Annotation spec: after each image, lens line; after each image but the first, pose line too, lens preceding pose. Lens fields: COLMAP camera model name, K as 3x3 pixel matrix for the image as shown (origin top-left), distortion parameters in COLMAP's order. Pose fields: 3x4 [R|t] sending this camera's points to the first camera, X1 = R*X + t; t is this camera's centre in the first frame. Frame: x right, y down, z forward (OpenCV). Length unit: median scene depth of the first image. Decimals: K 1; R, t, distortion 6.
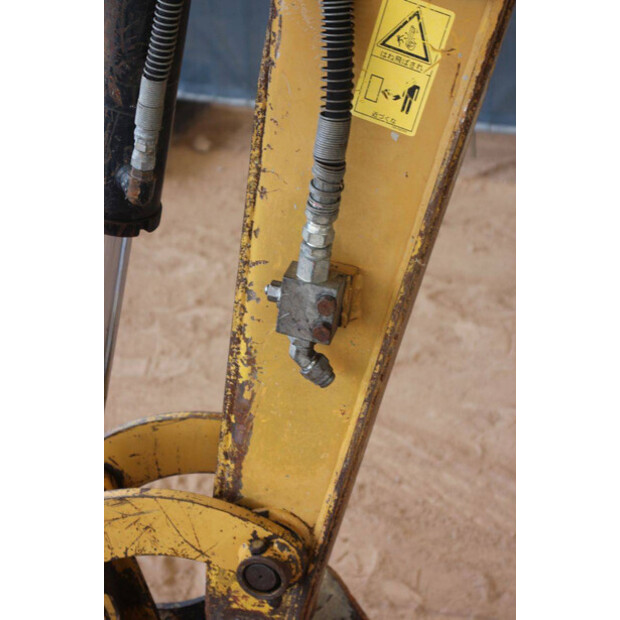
lens RADIAL K [[1394.2, 0, 309.9], [0, 1394.2, 310.1], [0, 0, 1]] dist [0.118056, 0.000000]
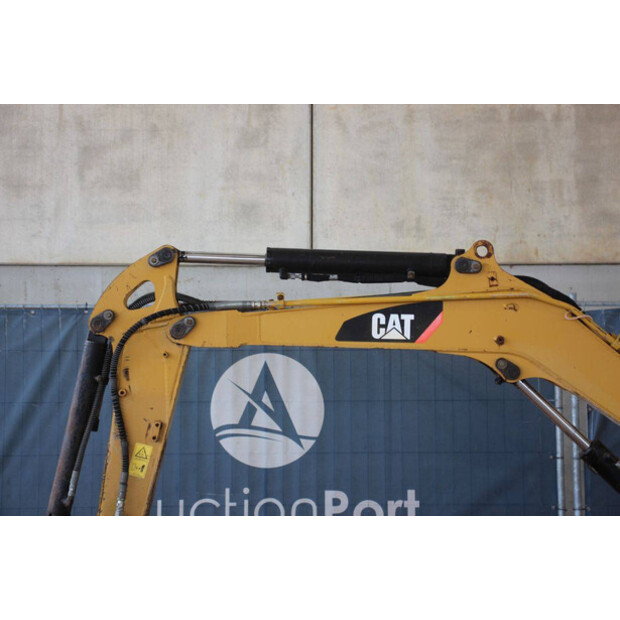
lens RADIAL K [[1238.6, 0, 314.0], [0, 1238.6, 315.1], [0, 0, 1]] dist [0.310807, 0.000000]
pose [[0.962196, 0.000771, 0.272358, -0.446334], [0.148925, 0.835772, -0.528494, 1.490551], [-0.228037, 0.549075, 0.804062, -2.326105]]
